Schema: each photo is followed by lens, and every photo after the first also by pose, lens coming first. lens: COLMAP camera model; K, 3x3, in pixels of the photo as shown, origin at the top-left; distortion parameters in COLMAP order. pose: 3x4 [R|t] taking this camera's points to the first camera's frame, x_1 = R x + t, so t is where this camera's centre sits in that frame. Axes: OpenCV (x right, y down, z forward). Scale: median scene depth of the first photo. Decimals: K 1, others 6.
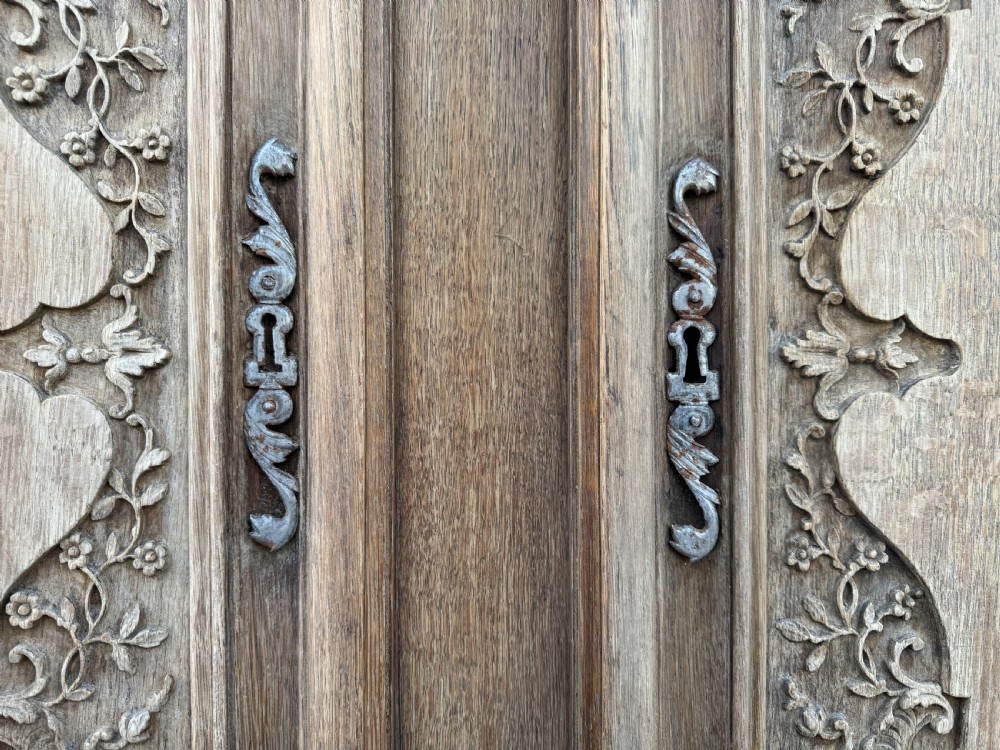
lens RADIAL K [[692.8, 0, 515.4], [0, 692.8, 395.3], [0, 0, 1]] dist [0.044891, -0.057455]
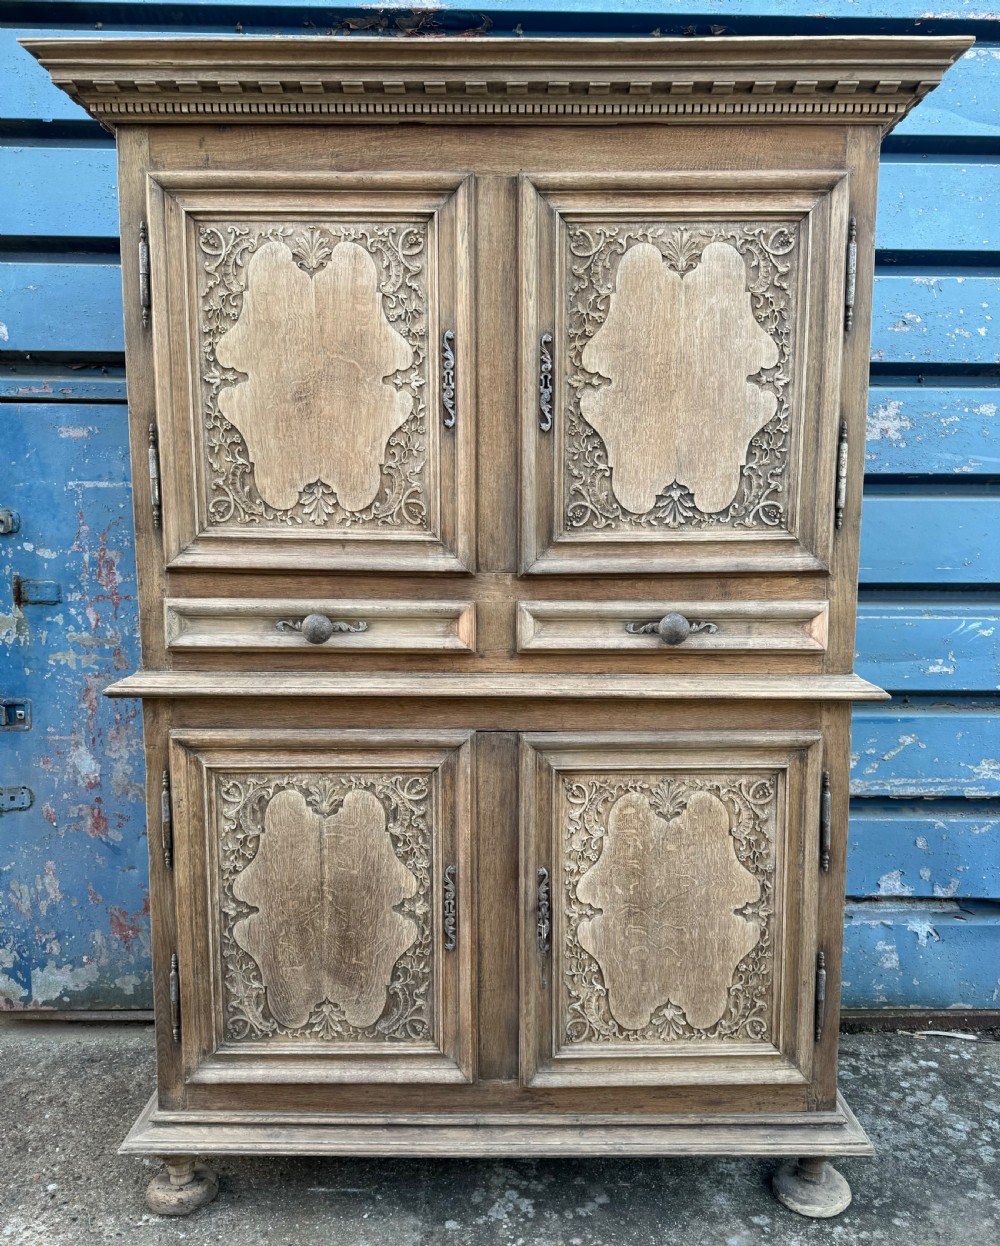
lens RADIAL K [[943.1, 0, 518.9], [0, 943.1, 648.4], [0, 0, 1]] dist [0.078515, -0.116252]
pose [[0.997957, 0.014336, -0.062265, 0.479628], [-0.004872, 0.988739, 0.149569, 0.695971], [0.063708, -0.148960, 0.986789, -5.035948]]
